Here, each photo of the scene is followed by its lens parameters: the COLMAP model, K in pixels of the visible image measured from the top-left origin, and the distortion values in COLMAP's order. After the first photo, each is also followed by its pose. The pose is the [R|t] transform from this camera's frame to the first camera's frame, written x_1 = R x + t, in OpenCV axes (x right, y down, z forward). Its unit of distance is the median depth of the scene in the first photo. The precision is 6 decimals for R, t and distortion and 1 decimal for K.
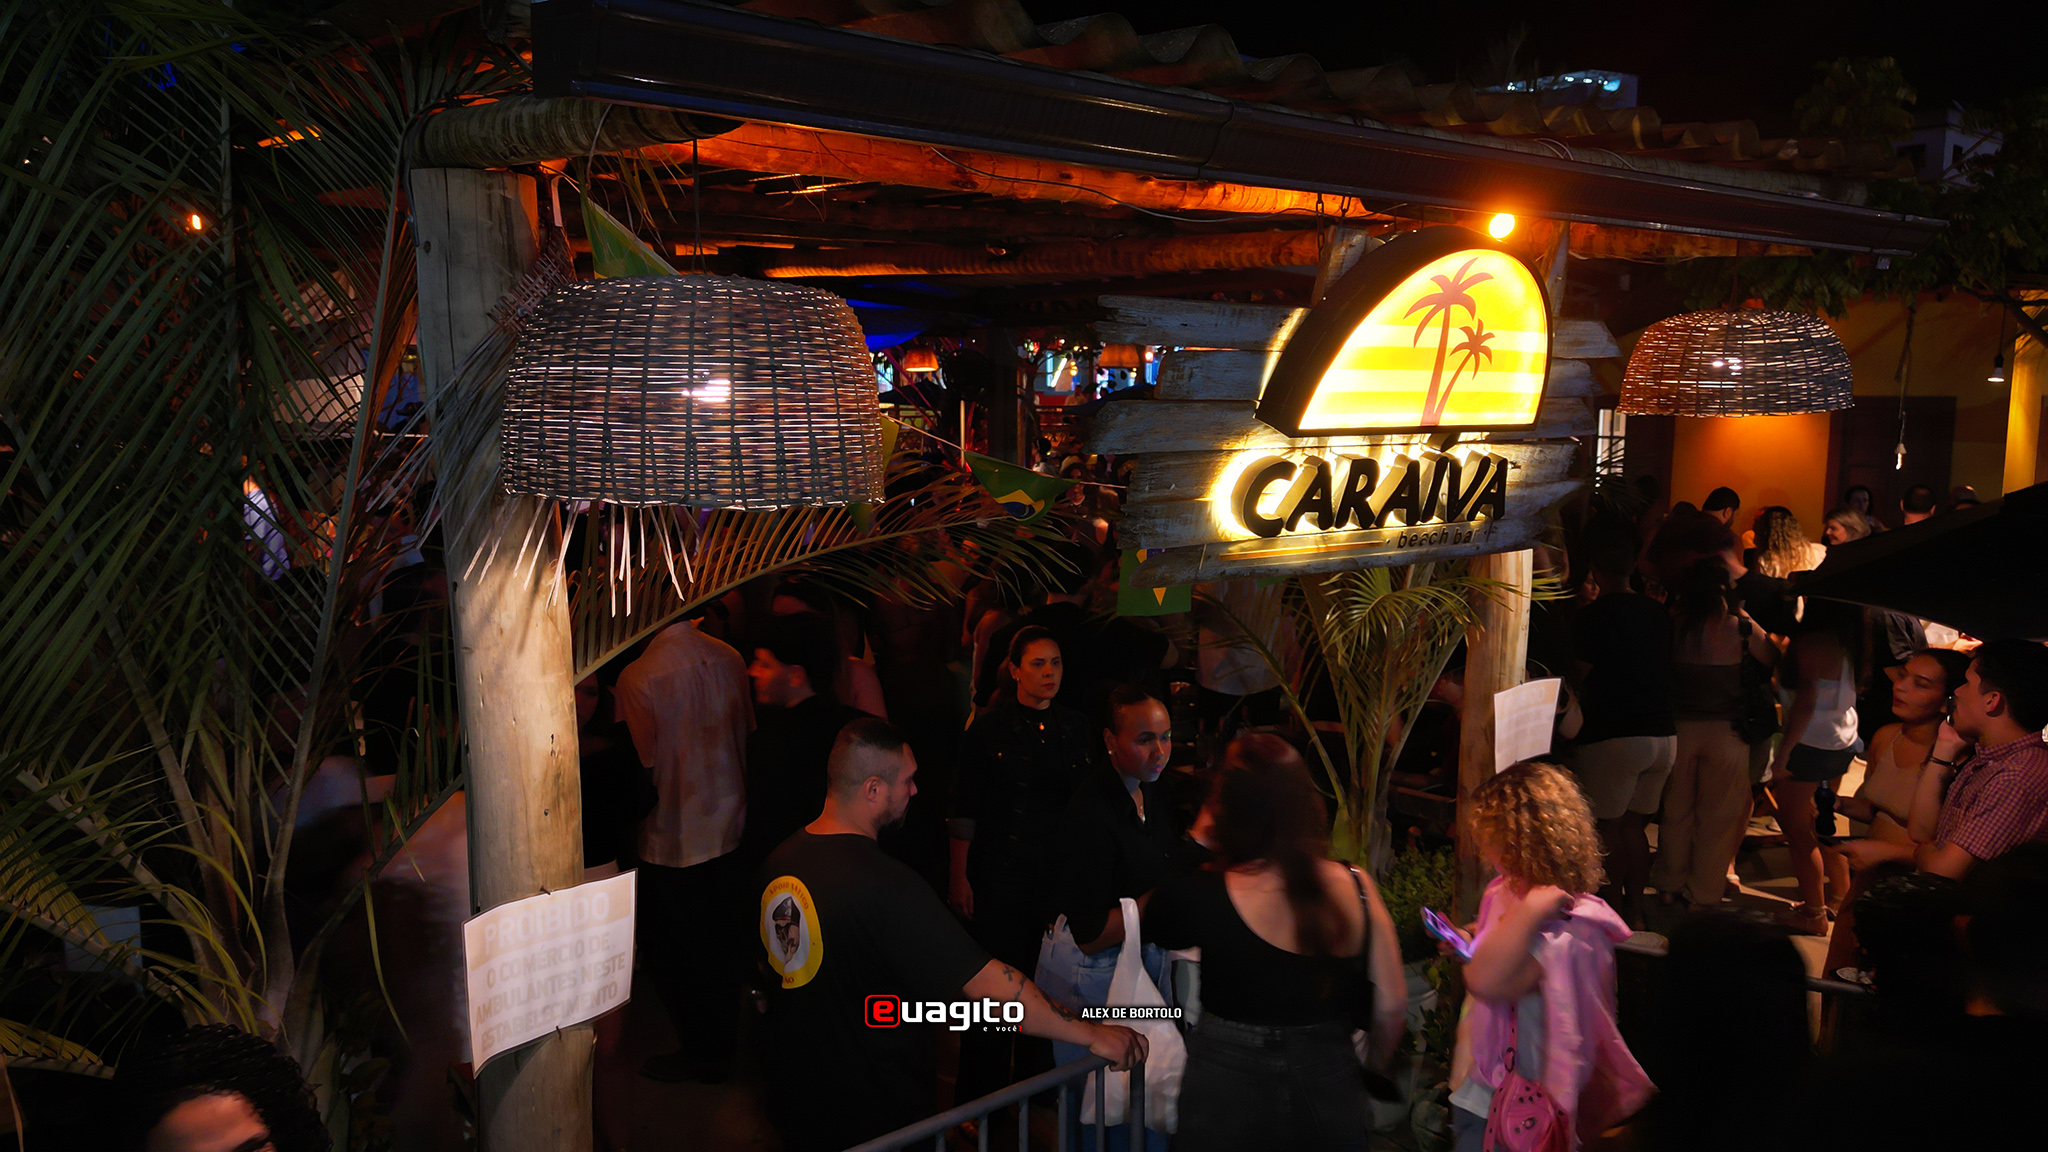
lens RADIAL K [[1437.7, 0, 1027.9], [0, 1437.7, 572.0], [0, 0, 1]] dist [0.080887, -0.083703]
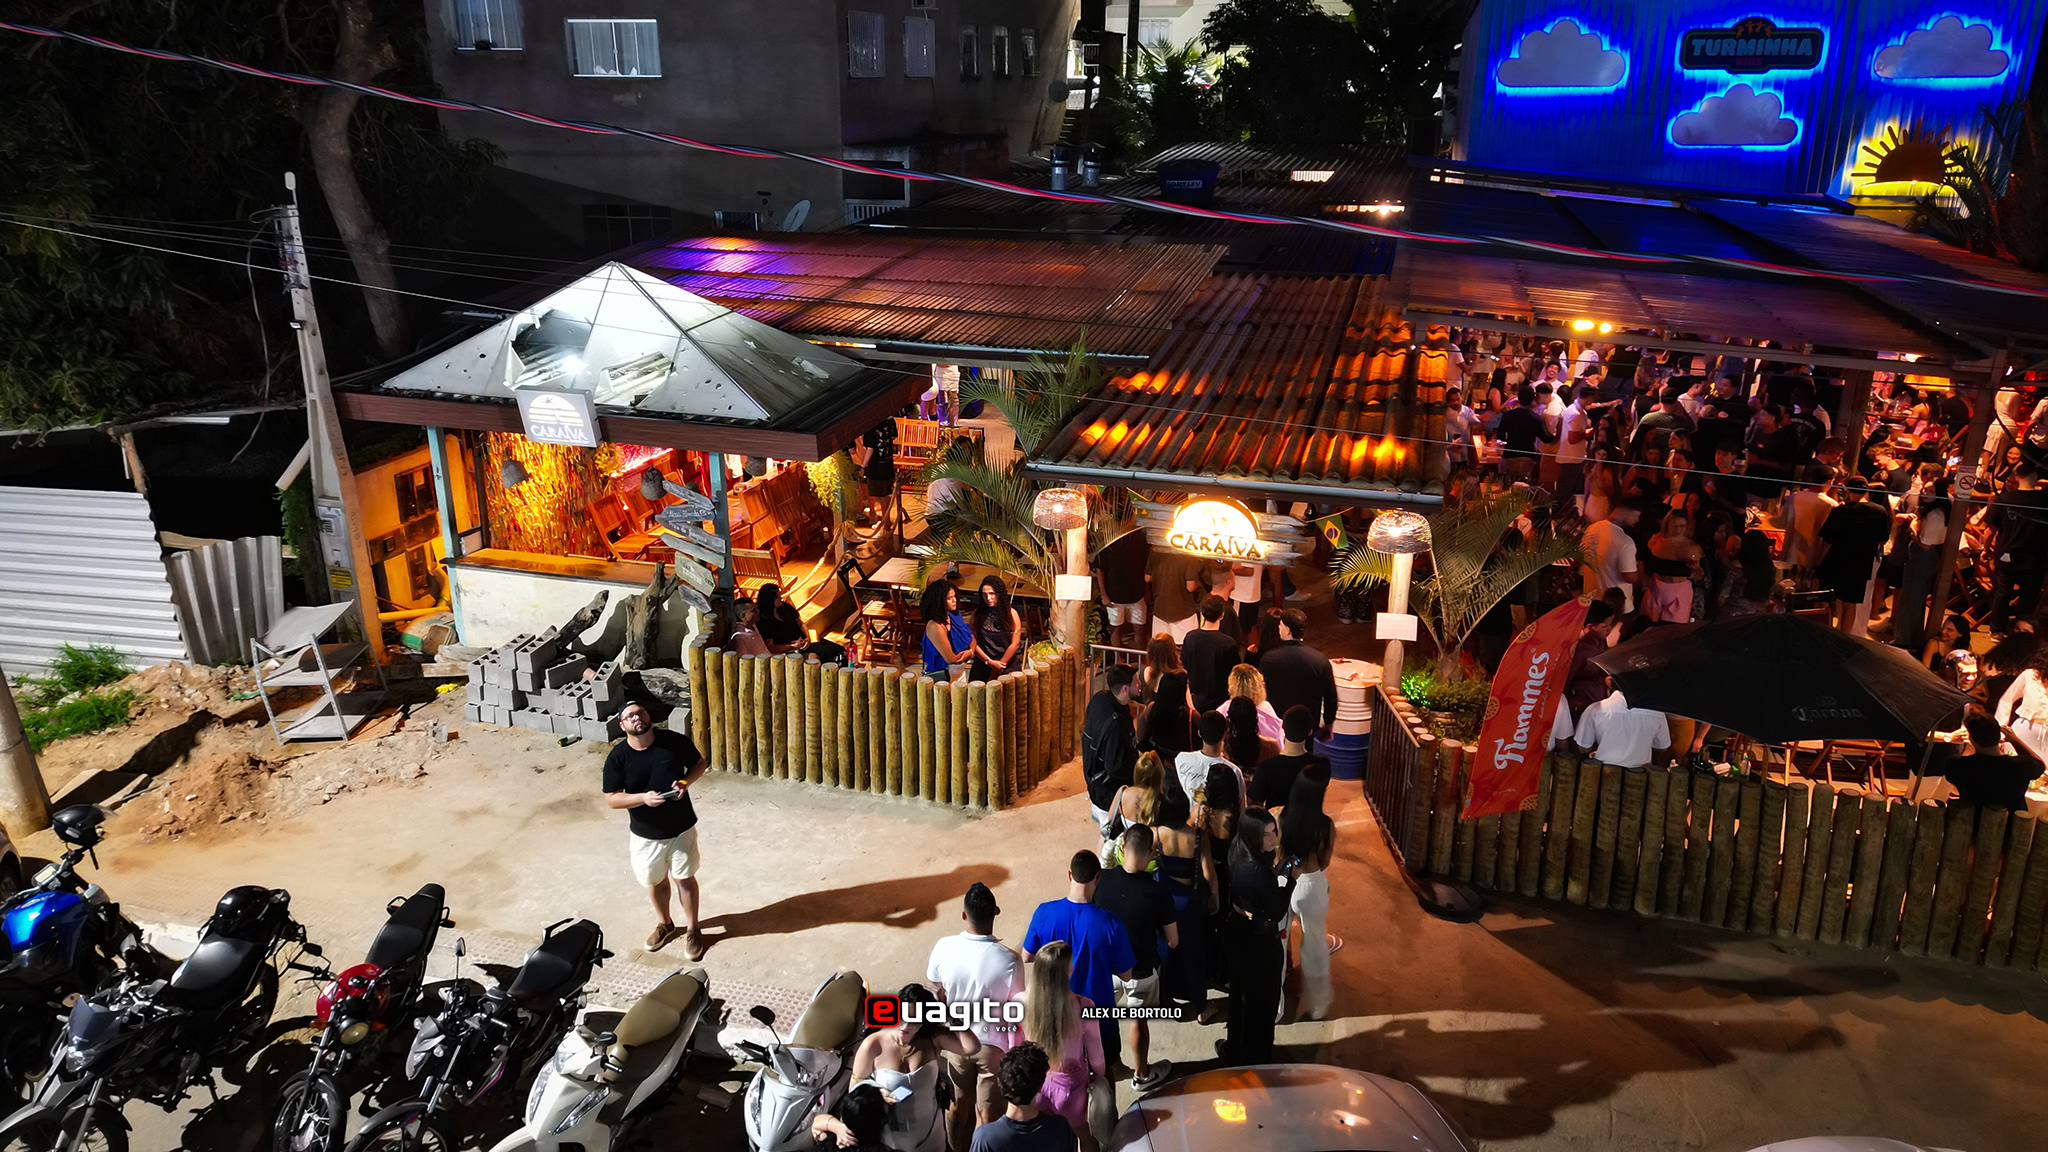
lens RADIAL K [[1437.7, 0, 1027.3], [0, 1437.7, 573.9], [0, 0, 1]] dist [0.080887, -0.083703]
pose [[0.546187, 0.279880, -0.789523, 3.610866], [-0.112421, 0.958495, 0.262008, -1.114919], [0.830085, -0.054346, 0.554982, -2.045804]]
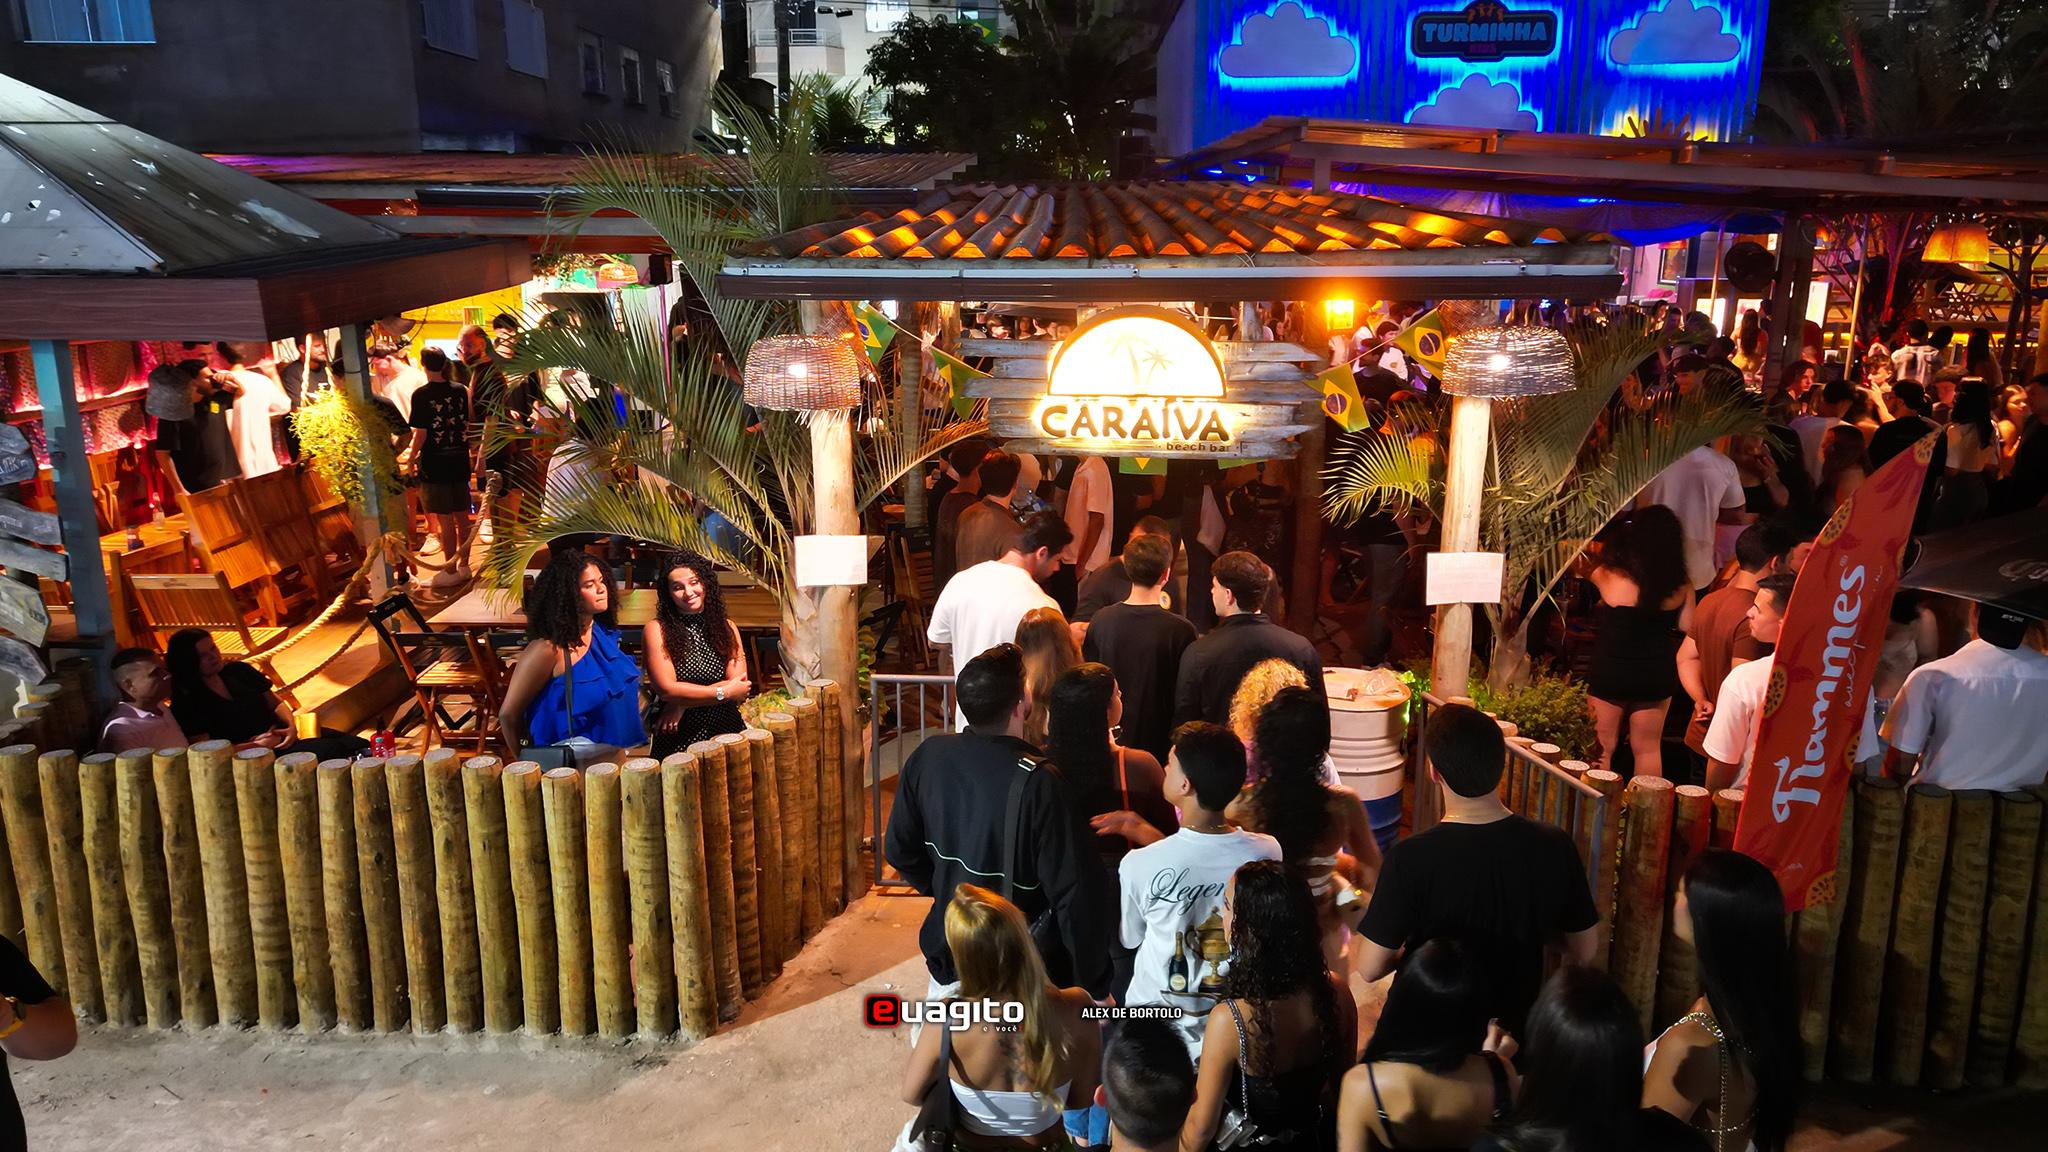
lens RADIAL K [[1437.7, 0, 1028.3], [0, 1437.7, 575.7], [0, 0, 1]] dist [0.080887, -0.083703]
pose [[0.728655, 0.165543, -0.664573, 1.666304], [-0.089105, 0.985015, 0.147666, -0.138304], [0.679060, -0.048381, 0.732487, -0.732407]]
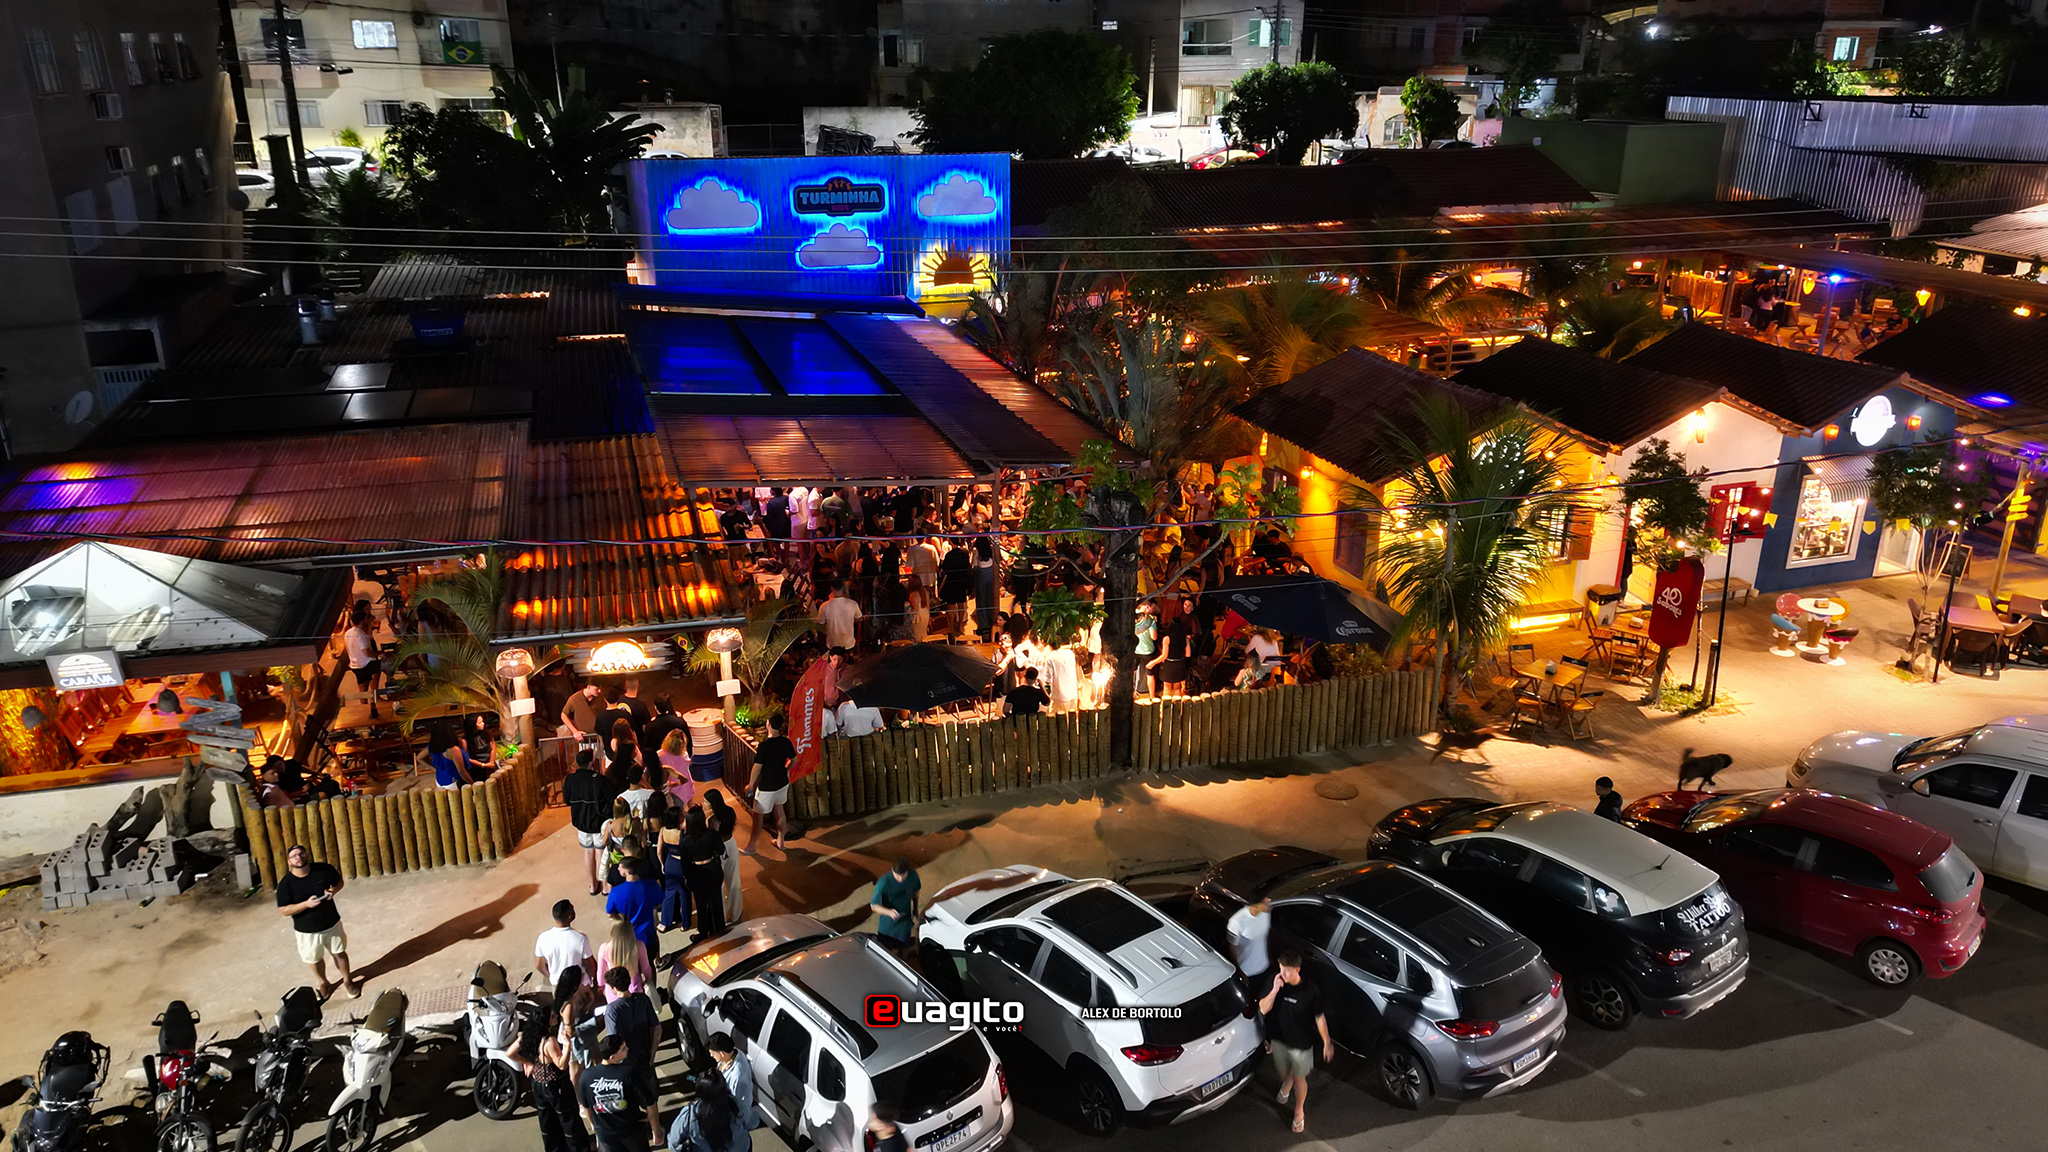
lens RADIAL K [[1437.7, 0, 1032.3], [0, 1437.7, 577.6], [0, 0, 1]] dist [0.080887, -0.083703]
pose [[0.909546, 0.147625, -0.388501, 5.284108], [-0.057521, 0.970506, 0.234114, -2.494943], [0.411604, -0.190591, 0.891211, -4.958377]]
